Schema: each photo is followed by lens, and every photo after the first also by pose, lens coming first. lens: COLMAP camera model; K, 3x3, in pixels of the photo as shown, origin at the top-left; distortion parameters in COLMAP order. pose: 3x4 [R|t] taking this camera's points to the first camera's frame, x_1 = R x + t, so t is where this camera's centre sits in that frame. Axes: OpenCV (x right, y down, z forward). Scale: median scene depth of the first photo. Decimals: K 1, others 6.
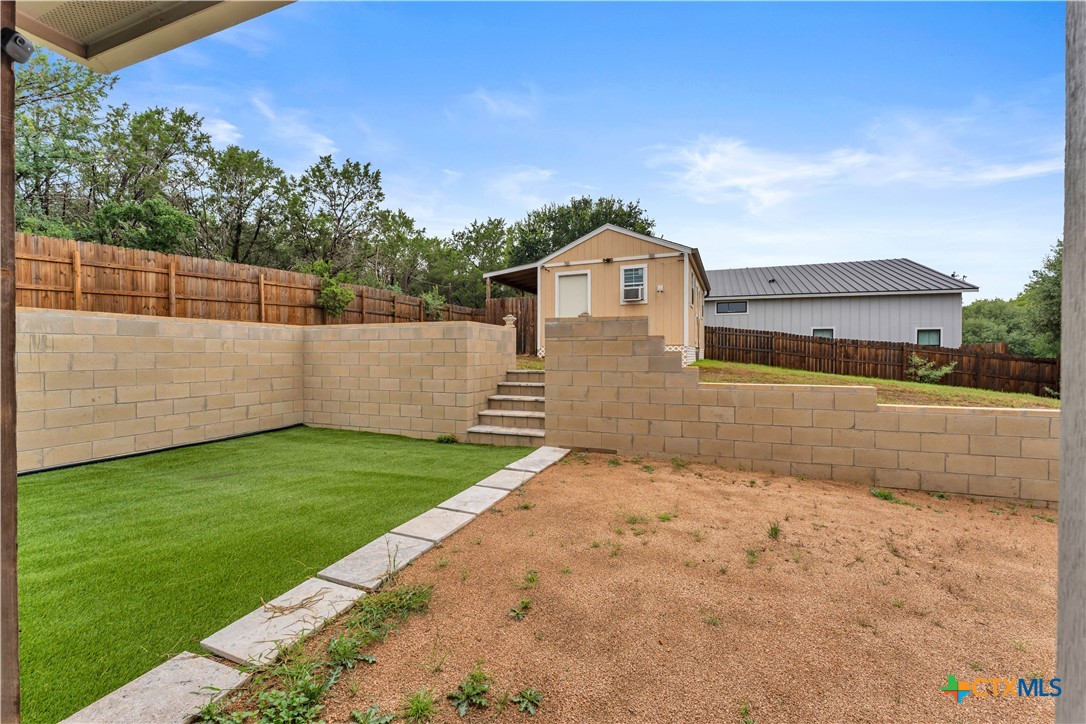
lens RADIAL K [[436.8, 0, 542.2], [0, 436.8, 357.1], [0, 0, 1]] dist [0.000255, 0.000005]
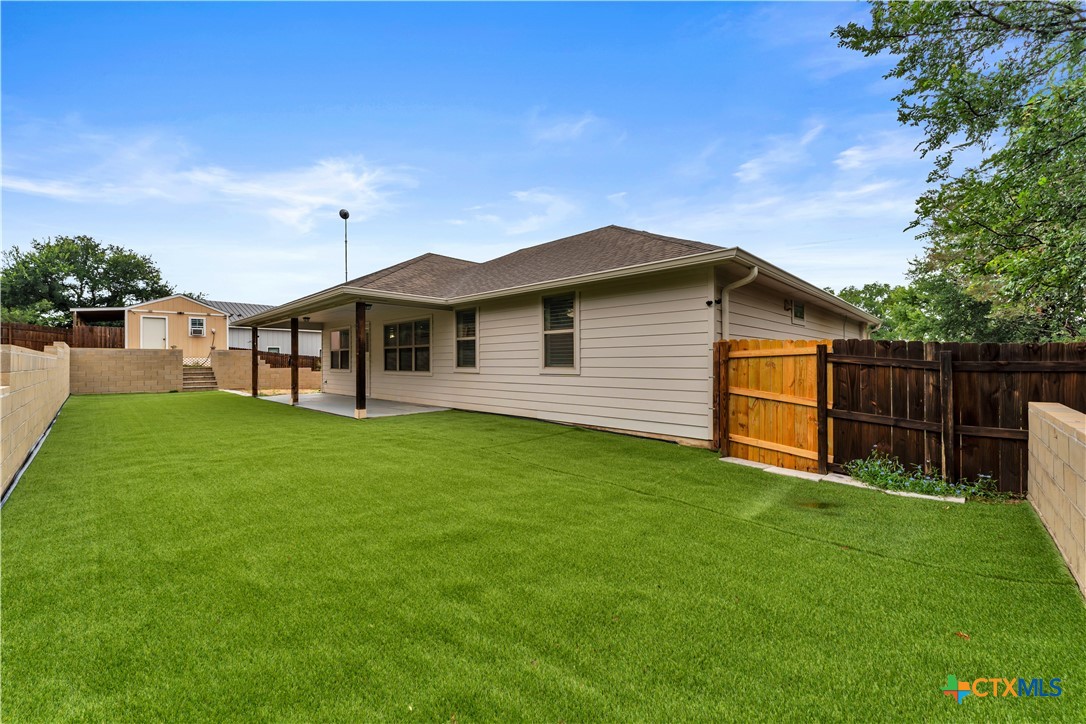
lens RADIAL K [[436.8, 0, 542.8], [0, 436.8, 361.7], [0, 0, 1]] dist [0.000255, 0.000005]
pose [[0.384441, -0.003704, 0.923142, -1.032200], [0.015762, 0.999873, -0.002553, 0.024255], [-0.923015, 0.015532, 0.384450, -1.235940]]
